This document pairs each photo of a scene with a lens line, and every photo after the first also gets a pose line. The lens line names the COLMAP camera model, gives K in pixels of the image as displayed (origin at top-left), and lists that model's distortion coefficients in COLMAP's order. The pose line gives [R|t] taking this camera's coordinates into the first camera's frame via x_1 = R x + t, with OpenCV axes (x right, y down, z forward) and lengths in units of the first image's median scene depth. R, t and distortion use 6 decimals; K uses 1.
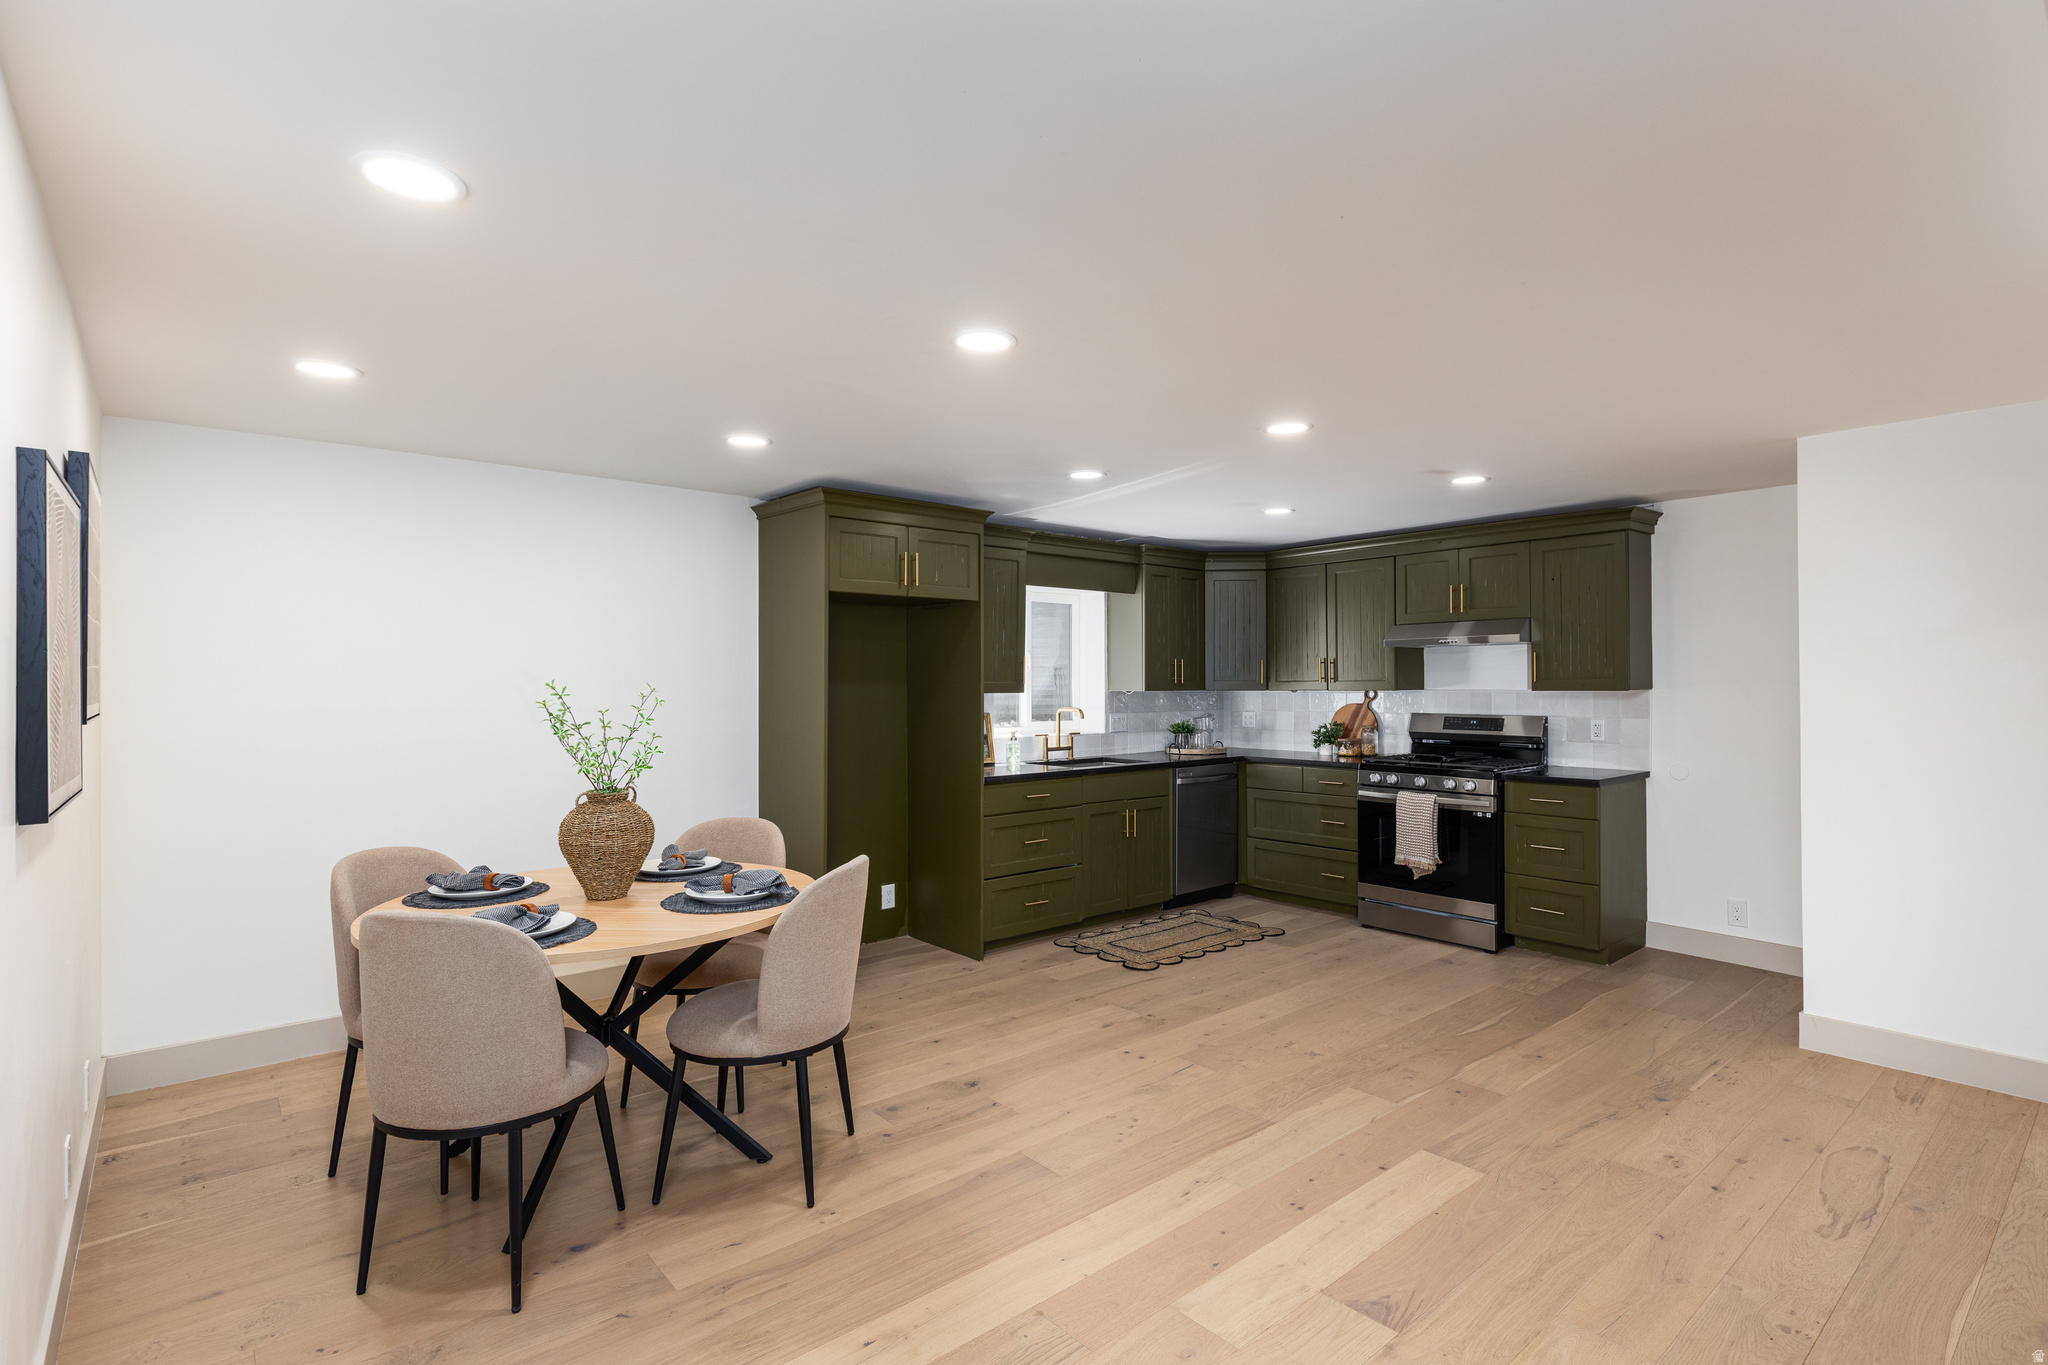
lens RADIAL K [[978.3, 0, 1028.0], [0, 978.3, 683.1], [0, 0, 1]] dist [-0.011695, -0.000235]
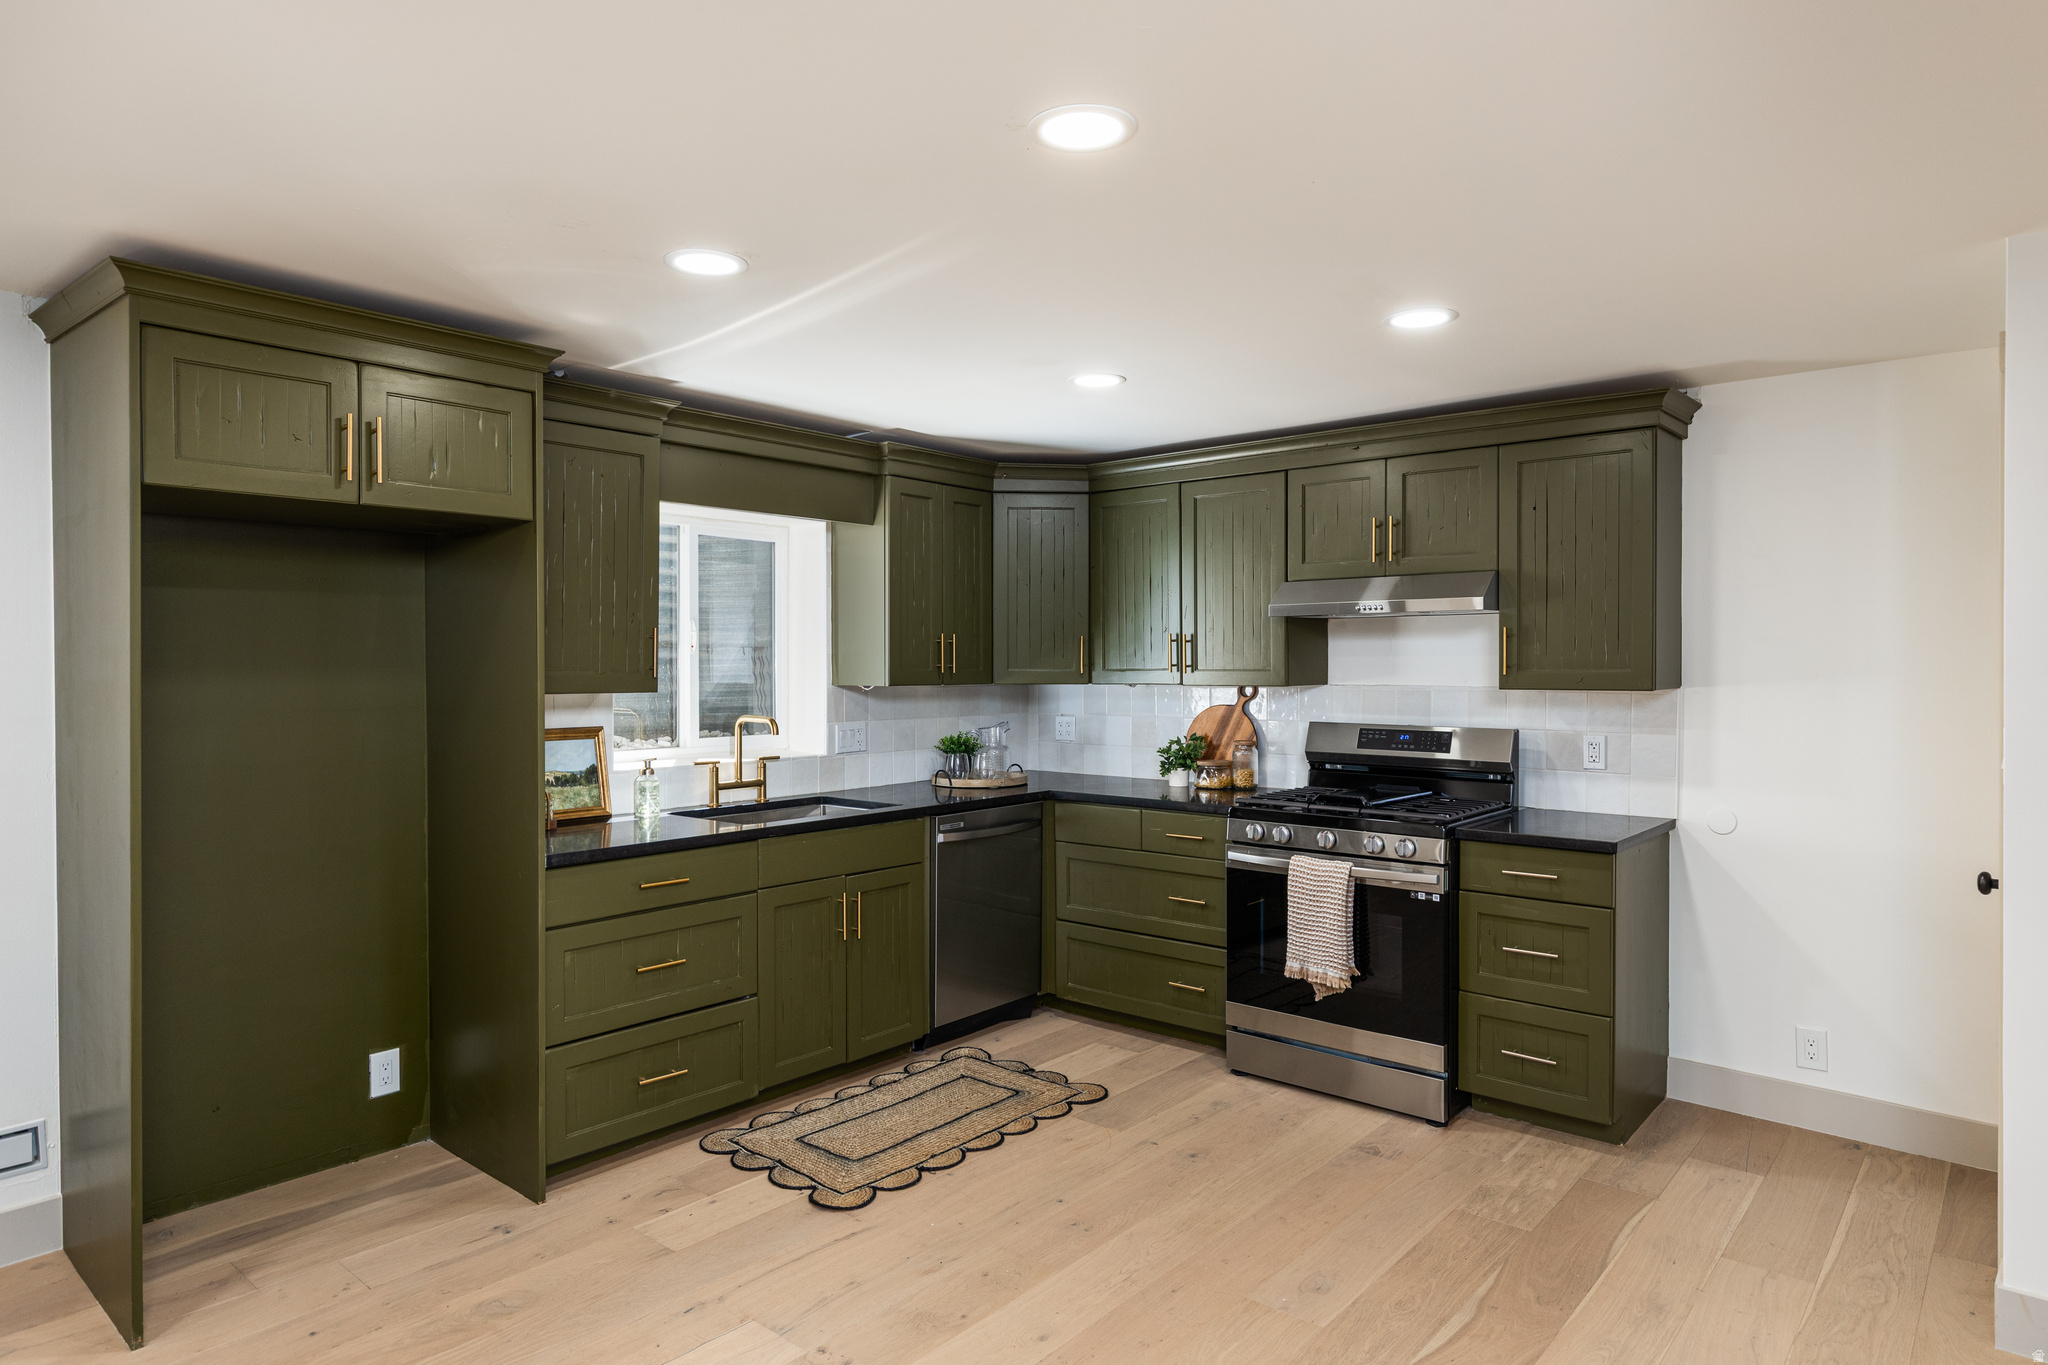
lens RADIAL K [[1198.9, 0, 1039.8], [0, 1198.9, 682.3], [0, 0, 1]] dist [0.000880, -0.000773]
pose [[0.985784, 0.000580, 0.168015, 0.102575], [-0.003534, 0.999844, 0.017282, -0.008743], [-0.167979, -0.017630, 0.985633, 0.301012]]
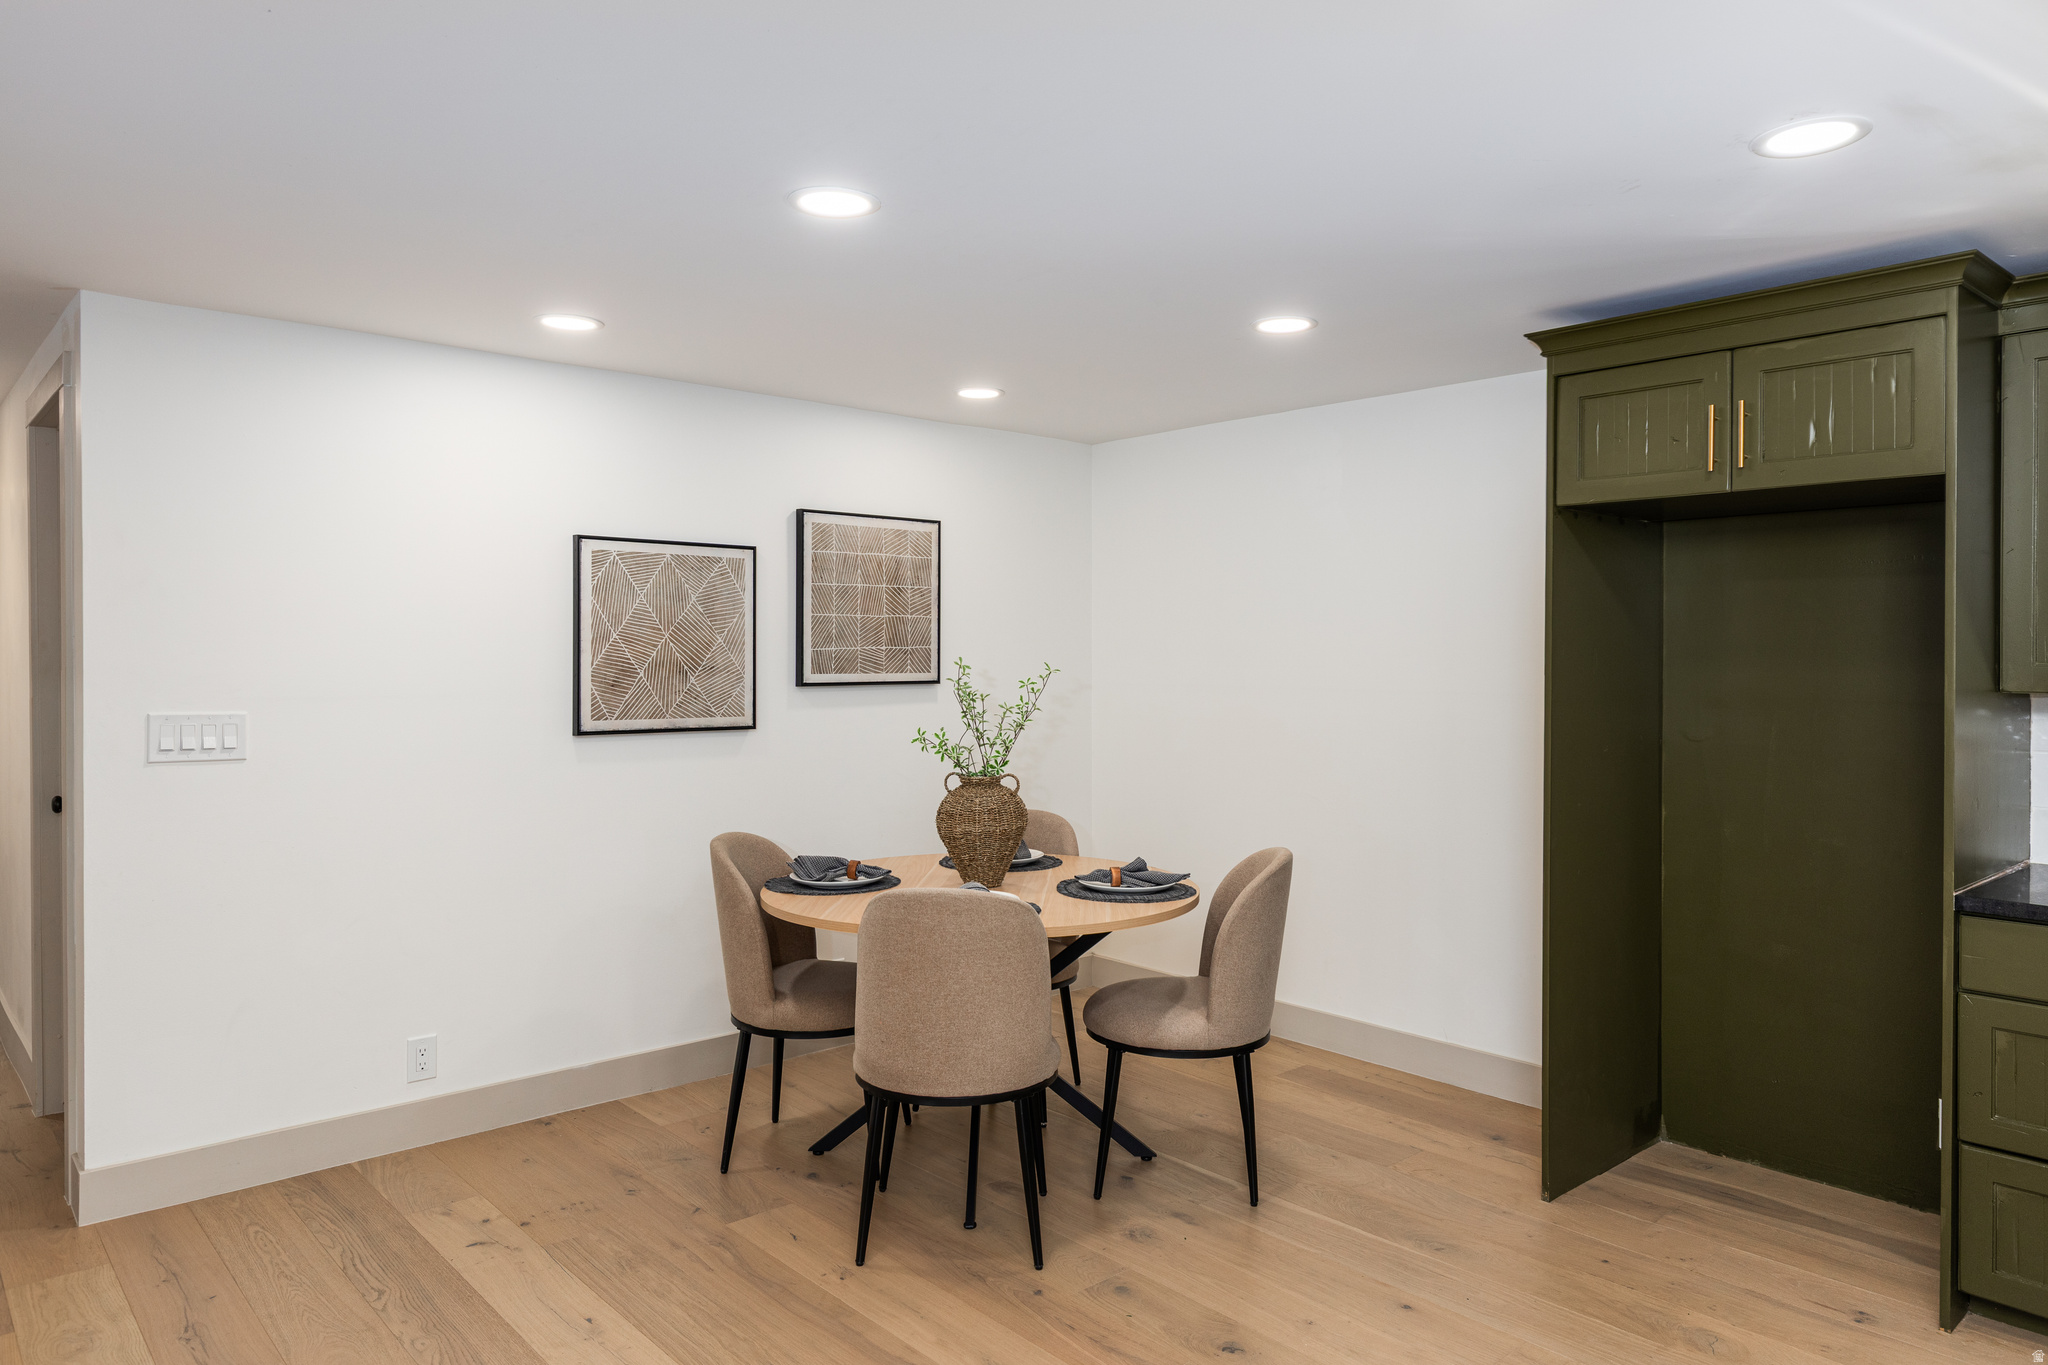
lens RADIAL K [[1299.3, 0, 1032.0], [0, 1299.3, 665.1], [0, 0, 1]] dist [-0.001023, 0.001511]
pose [[0.031745, 0.009841, -0.999448, 0.466086], [-0.002810, 0.999948, 0.009756, -0.005421], [0.999492, 0.002498, 0.031771, 0.554293]]
